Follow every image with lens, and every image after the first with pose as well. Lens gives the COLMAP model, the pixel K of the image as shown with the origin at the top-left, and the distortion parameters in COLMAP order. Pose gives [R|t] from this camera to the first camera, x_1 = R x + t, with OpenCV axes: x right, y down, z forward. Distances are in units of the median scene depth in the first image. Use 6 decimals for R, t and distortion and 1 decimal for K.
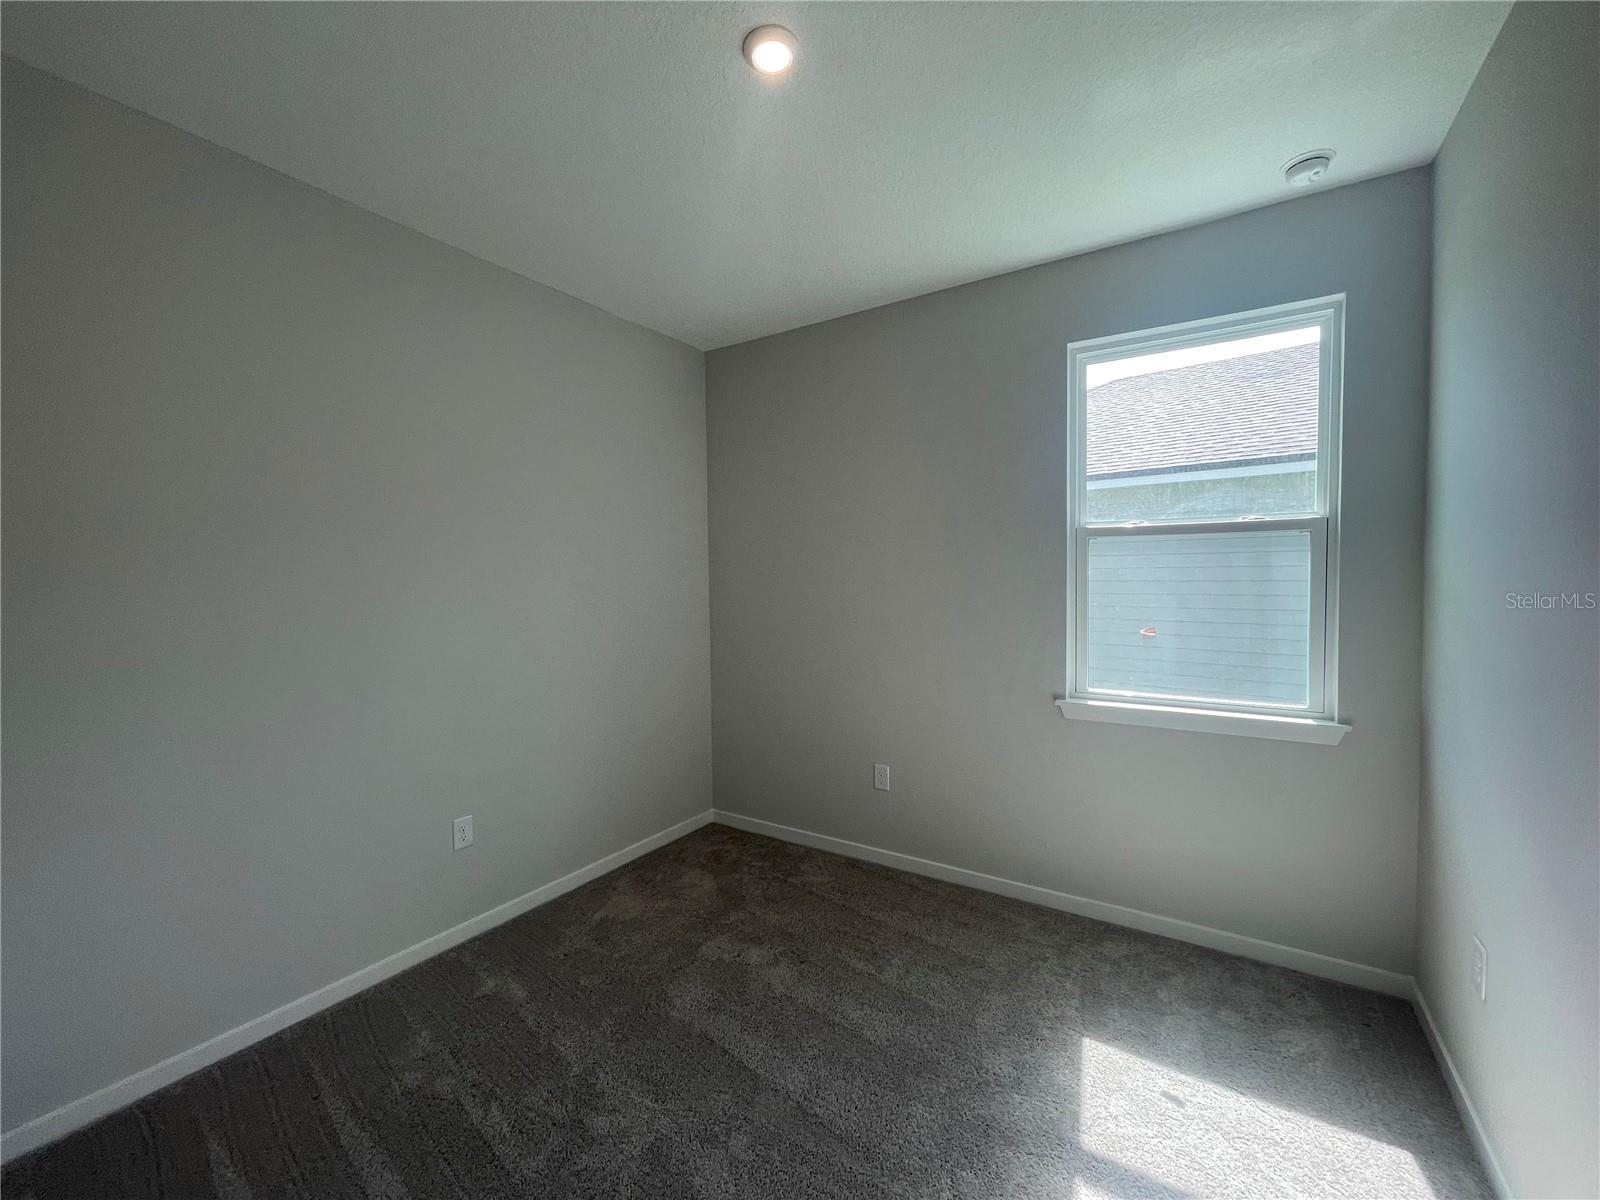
lens RADIAL K [[648.5, 0, 804.8], [0, 648.5, 598.8], [0, 0, 1]] dist [-0.000401, 0.000114]
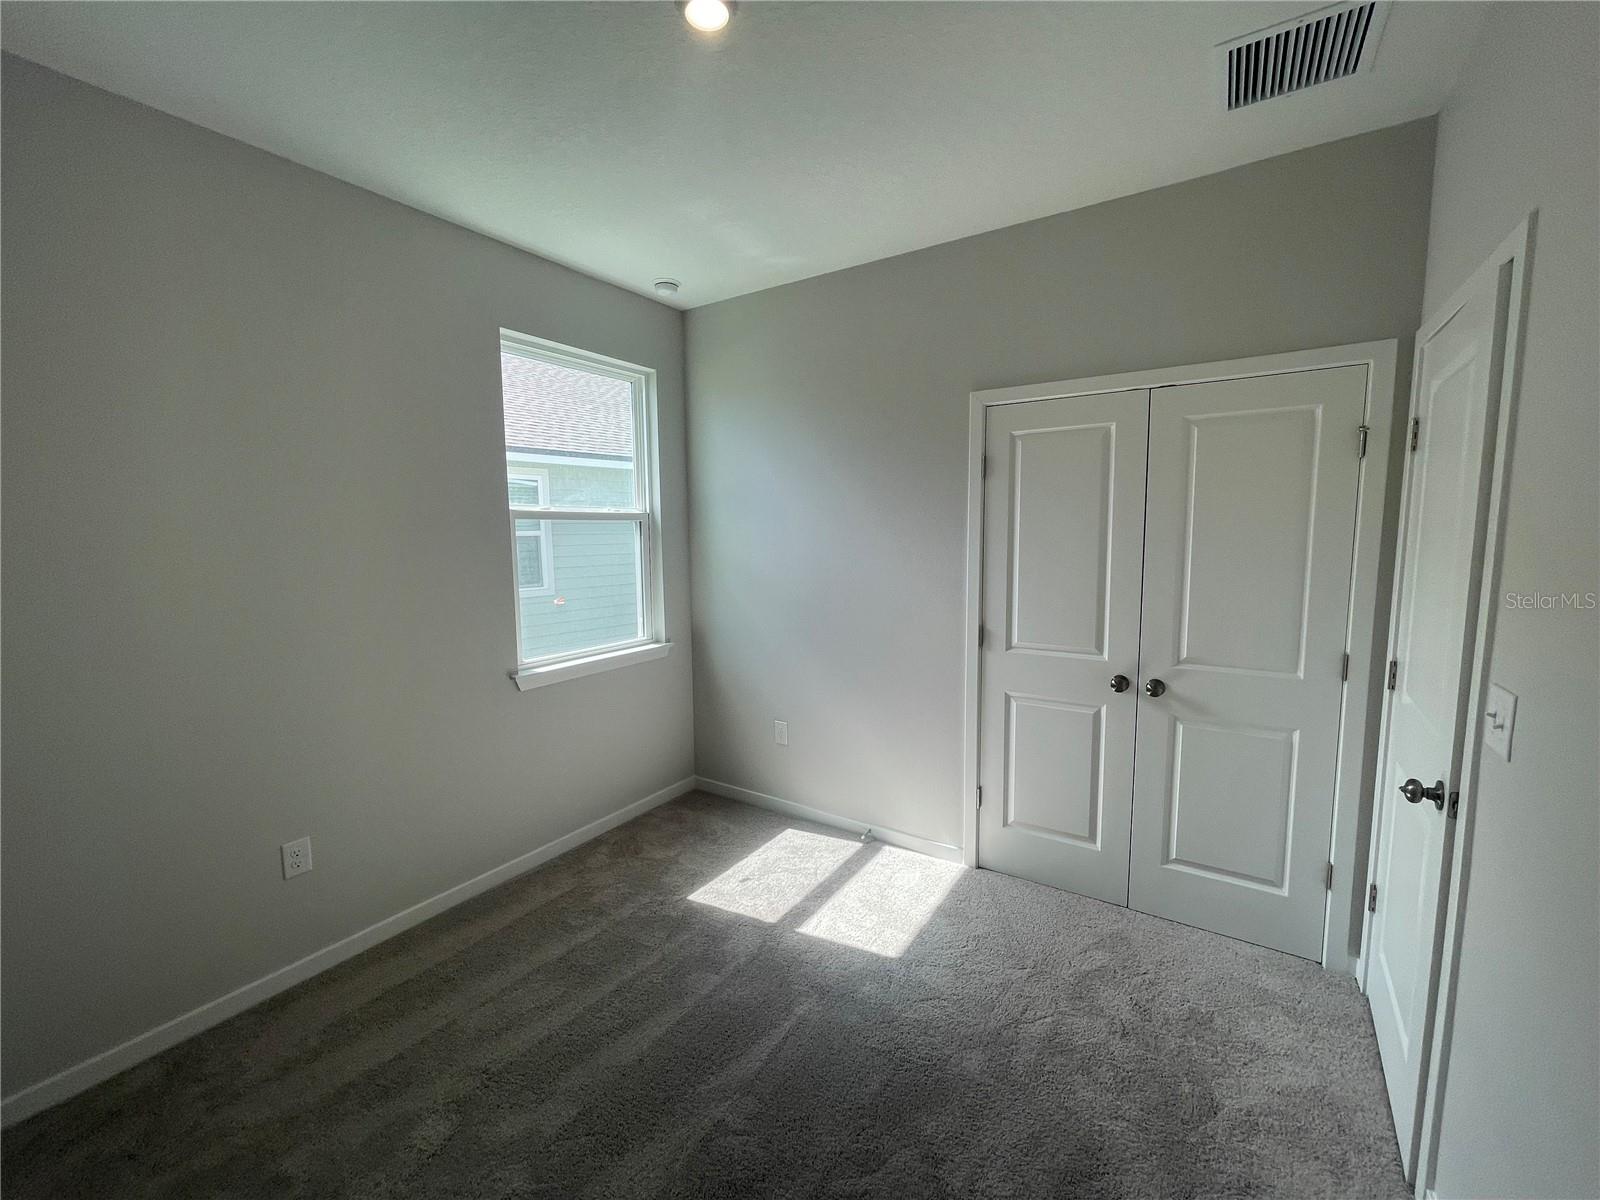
lens RADIAL K [[648.5, 0, 802.6], [0, 648.5, 595.0], [0, 0, 1]] dist [-0.000401, 0.000114]
pose [[0.009668, -0.094158, 0.995510, -0.727752], [0.046027, 0.994544, 0.093620, -0.056901], [-0.998893, 0.044915, 0.013949, 0.606424]]
